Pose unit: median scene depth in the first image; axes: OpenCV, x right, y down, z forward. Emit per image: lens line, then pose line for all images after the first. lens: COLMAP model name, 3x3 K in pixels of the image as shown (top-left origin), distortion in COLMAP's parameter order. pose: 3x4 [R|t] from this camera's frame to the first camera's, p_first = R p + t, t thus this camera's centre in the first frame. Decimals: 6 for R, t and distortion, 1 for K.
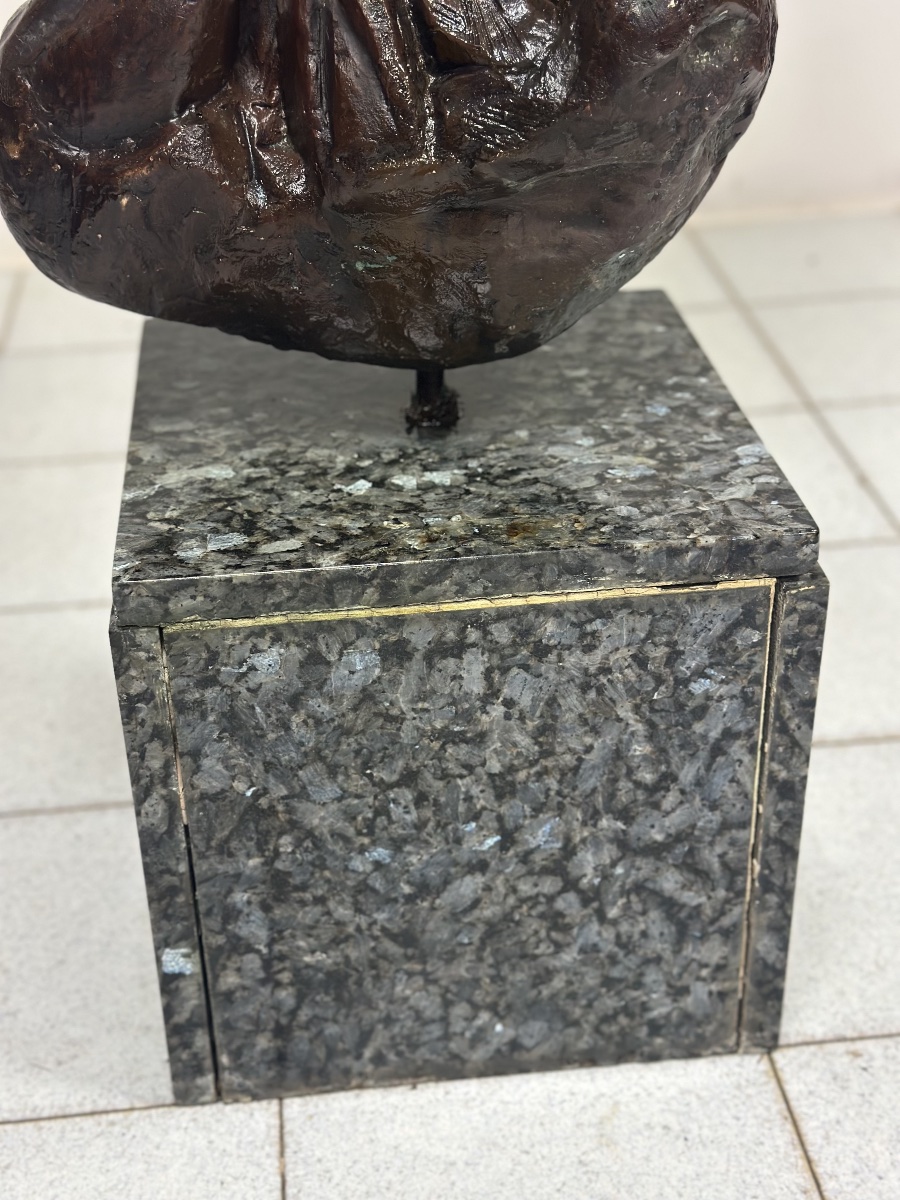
lens RADIAL K [[1681.5, 0, 445.3], [0, 1681.5, 604.4], [0, 0, 1]] dist [0.124773, 0.000000]
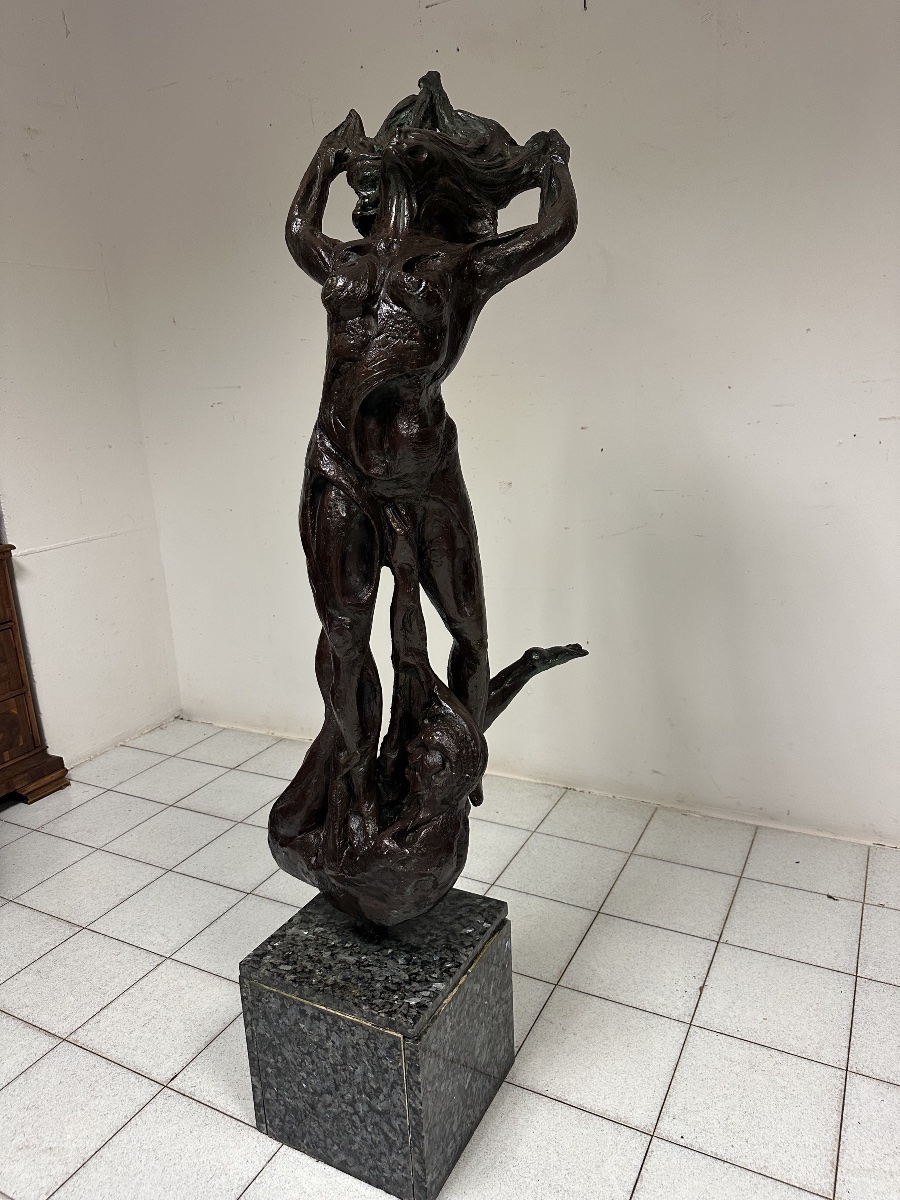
lens RADIAL K [[856.0, 0, 447.4], [0, 856.0, 595.5], [0, 0, 1]] dist [0.011991, -0.018582]
pose [[0.825270, 0.120182, -0.551802, 0.961471], [-0.265745, 0.944798, -0.191669, -0.462603], [0.498306, 0.304817, 0.811651, -0.438171]]
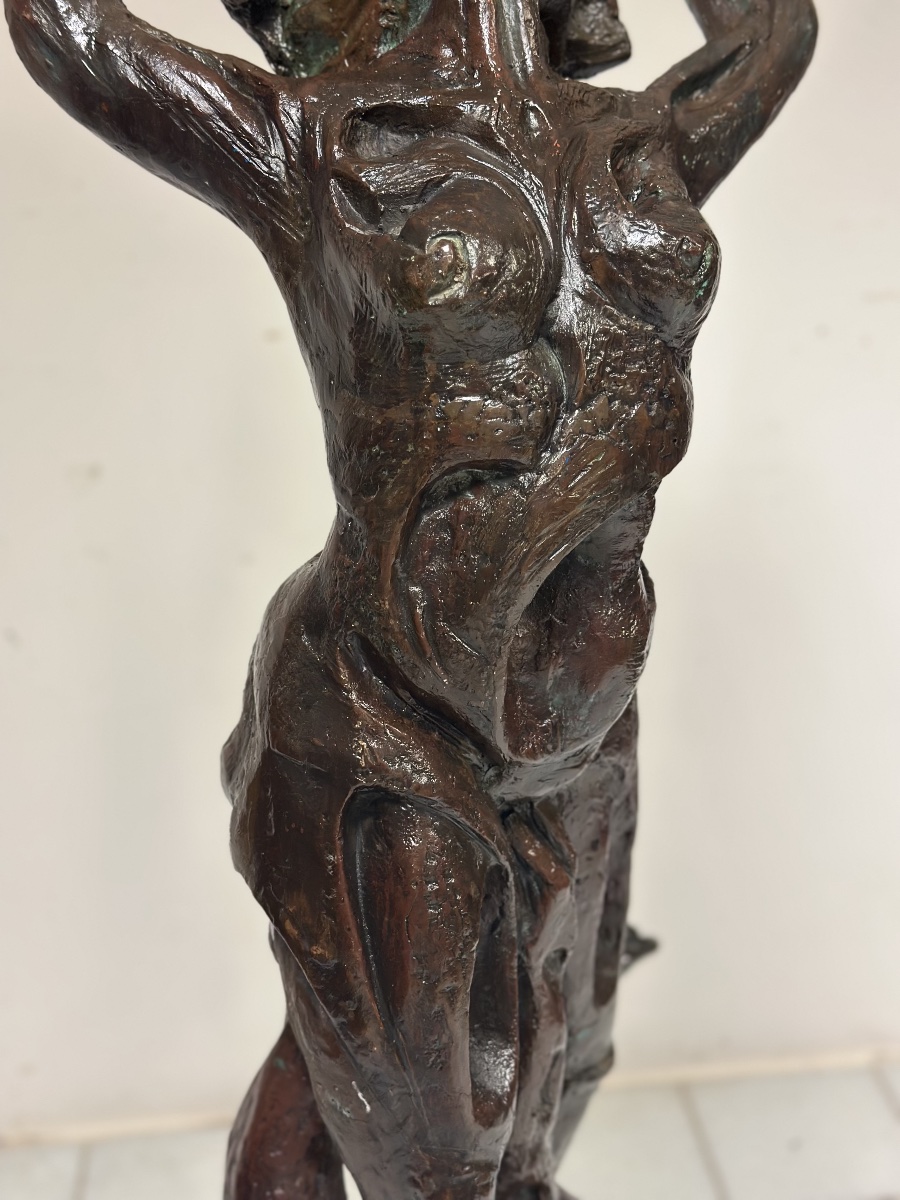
lens RADIAL K [[1681.5, 0, 442.3], [0, 1681.5, 589.6], [0, 0, 1]] dist [0.124773, 0.000000]
pose [[0.999637, -0.009441, -0.025226, 0.040727], [0.004147, 0.979335, -0.202205, -0.784554], [0.026614, 0.202027, 0.979018, -0.406882]]
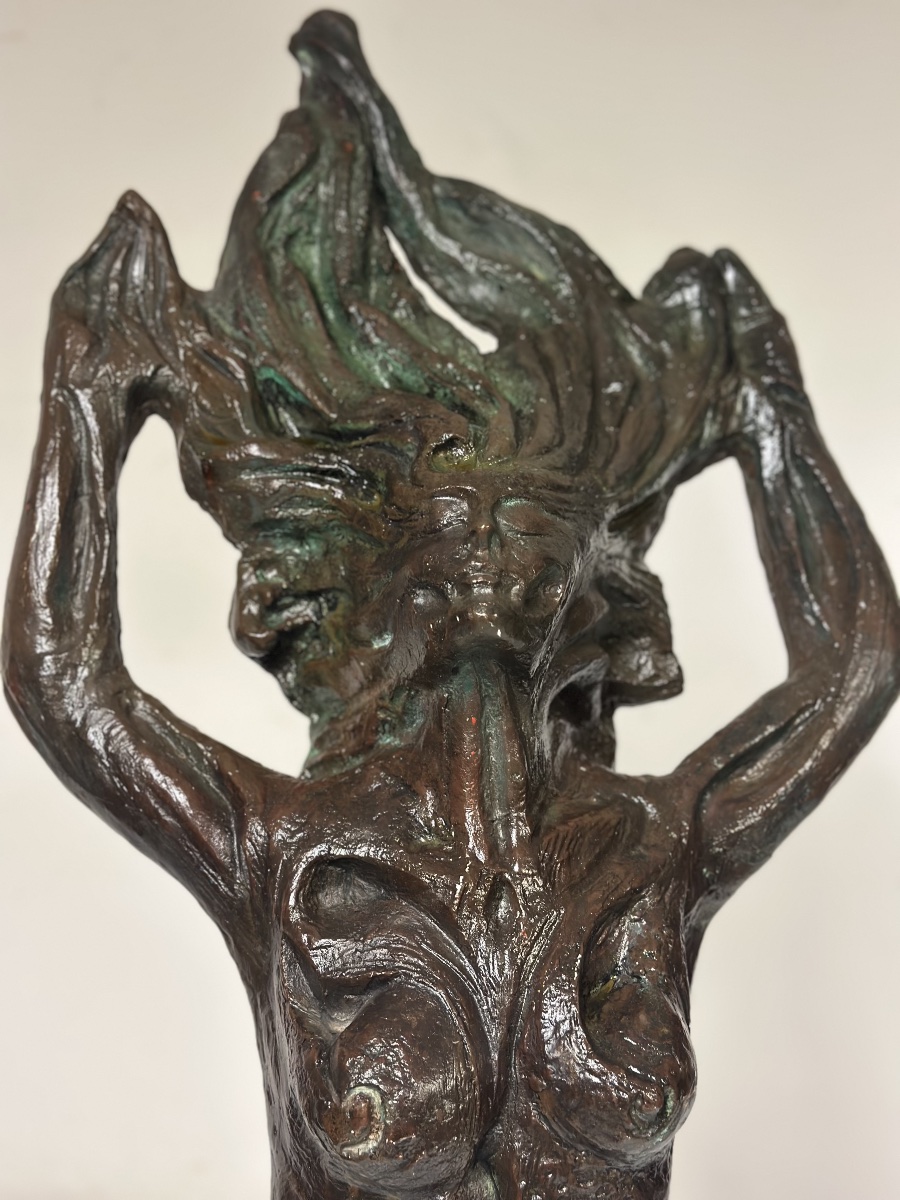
lens RADIAL K [[1681.5, 0, 413.2], [0, 1681.5, 625.0], [0, 0, 1]] dist [0.124773, 0.000000]
pose [[0.970783, 0.092623, -0.221363, 0.202302], [-0.113302, 0.990121, -0.082598, -1.288801], [0.211526, 0.105265, 0.971687, -0.397970]]
